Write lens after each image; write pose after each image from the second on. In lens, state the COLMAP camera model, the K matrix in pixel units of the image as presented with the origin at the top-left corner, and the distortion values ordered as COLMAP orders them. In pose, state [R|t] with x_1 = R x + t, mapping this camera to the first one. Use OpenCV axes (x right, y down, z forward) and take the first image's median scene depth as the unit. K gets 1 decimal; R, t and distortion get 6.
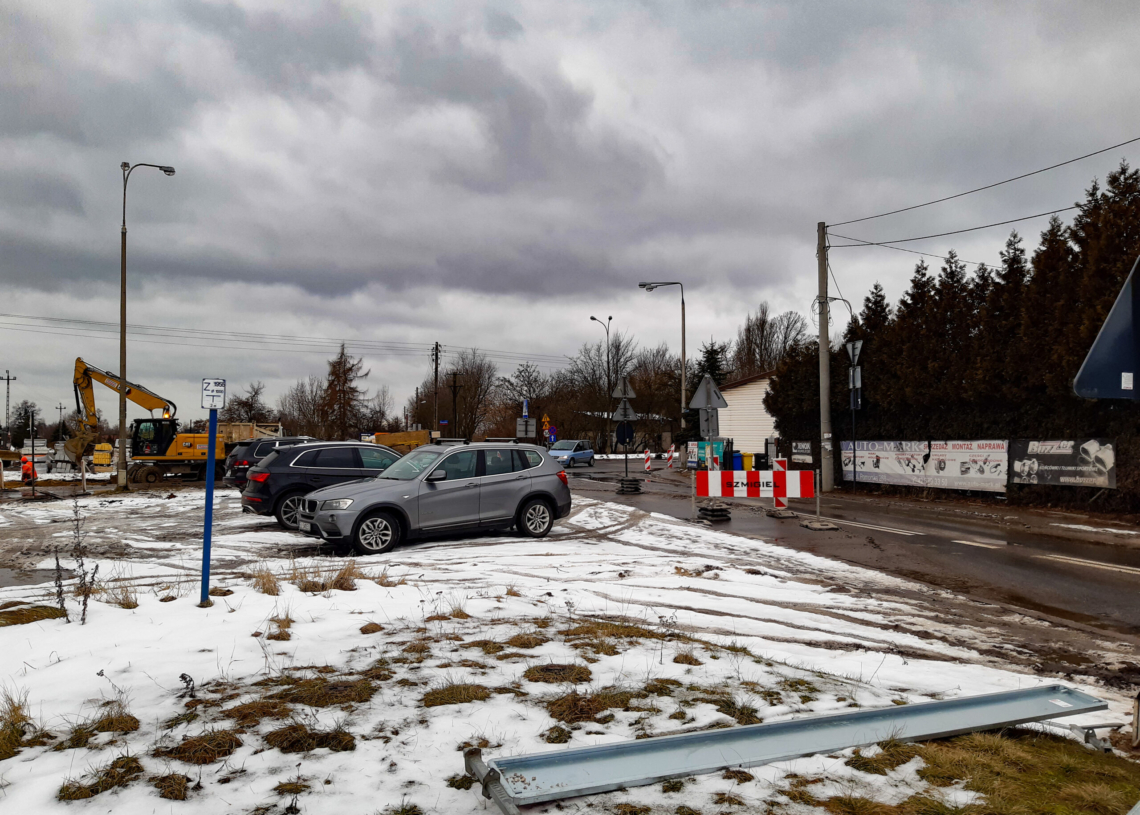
lens RADIAL K [[873.7, 0, 569.9], [0, 873.7, 410.2], [0, 0, 1]] dist [0.057408, -0.098713]
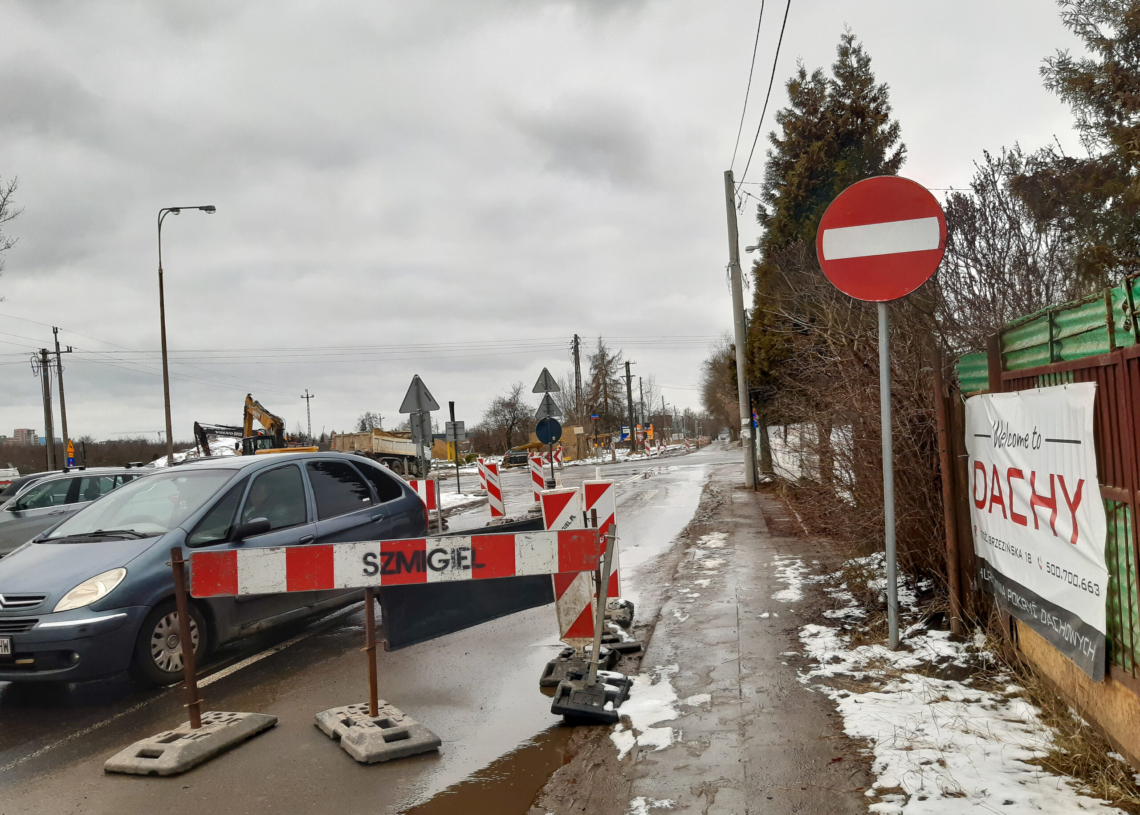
lens RADIAL K [[936.7, 0, 563.6], [0, 936.7, 409.2], [0, 0, 1]] dist [0.049443, -0.095124]
pose [[0.930144, -0.066153, -0.361187, 0.317984], [0.071706, 0.997424, 0.001978, 0.001599], [0.360126, -0.027739, 0.932491, 0.065477]]
